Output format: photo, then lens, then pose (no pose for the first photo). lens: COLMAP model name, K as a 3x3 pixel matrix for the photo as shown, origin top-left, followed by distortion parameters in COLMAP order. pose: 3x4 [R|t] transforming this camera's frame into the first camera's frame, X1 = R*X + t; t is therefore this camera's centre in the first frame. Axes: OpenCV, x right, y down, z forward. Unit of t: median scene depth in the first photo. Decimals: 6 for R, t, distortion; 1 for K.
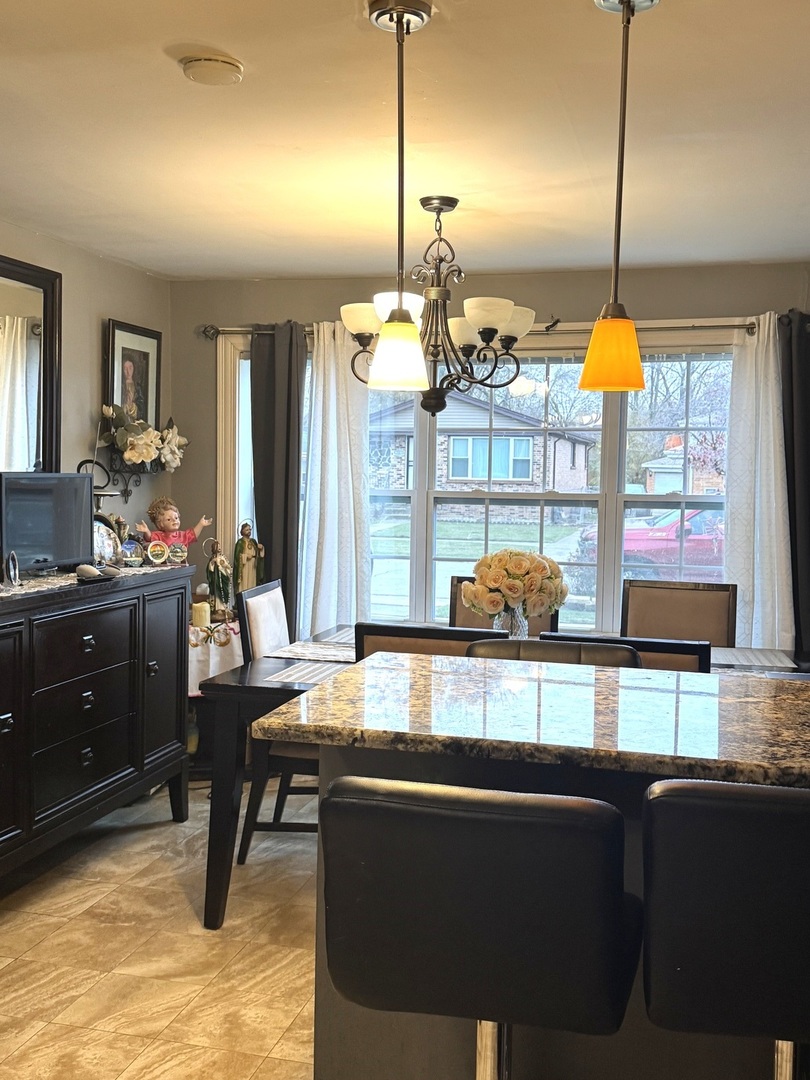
lens RADIAL K [[1133.1, 0, 406.2], [0, 1133.1, 541.2], [0, 0, 1]] dist [0.009664, 0.000000]
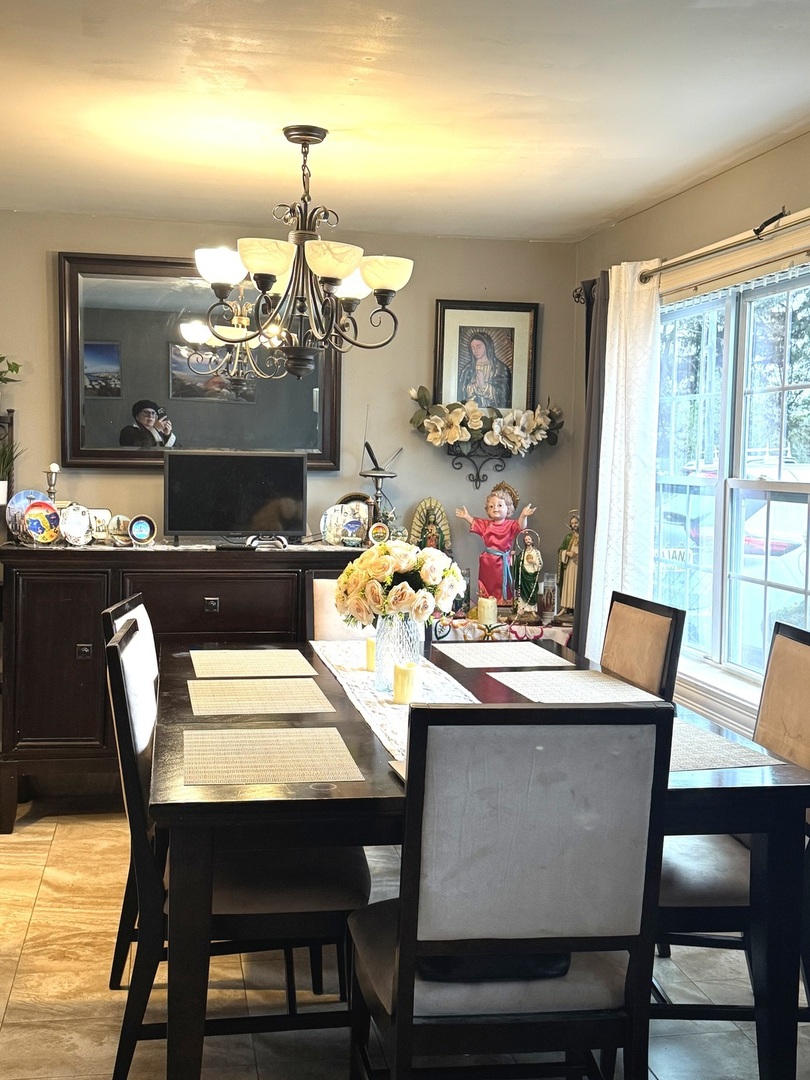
lens RADIAL K [[1344.4, 0, 404.4], [0, 1344.4, 536.0], [0, 0, 1]] dist [0.172729, 0.000000]
pose [[0.401140, 0.053840, -0.914433, 1.106316], [-0.075880, 0.996793, 0.025403, -0.025982], [0.912868, 0.059197, 0.403939, 0.701553]]
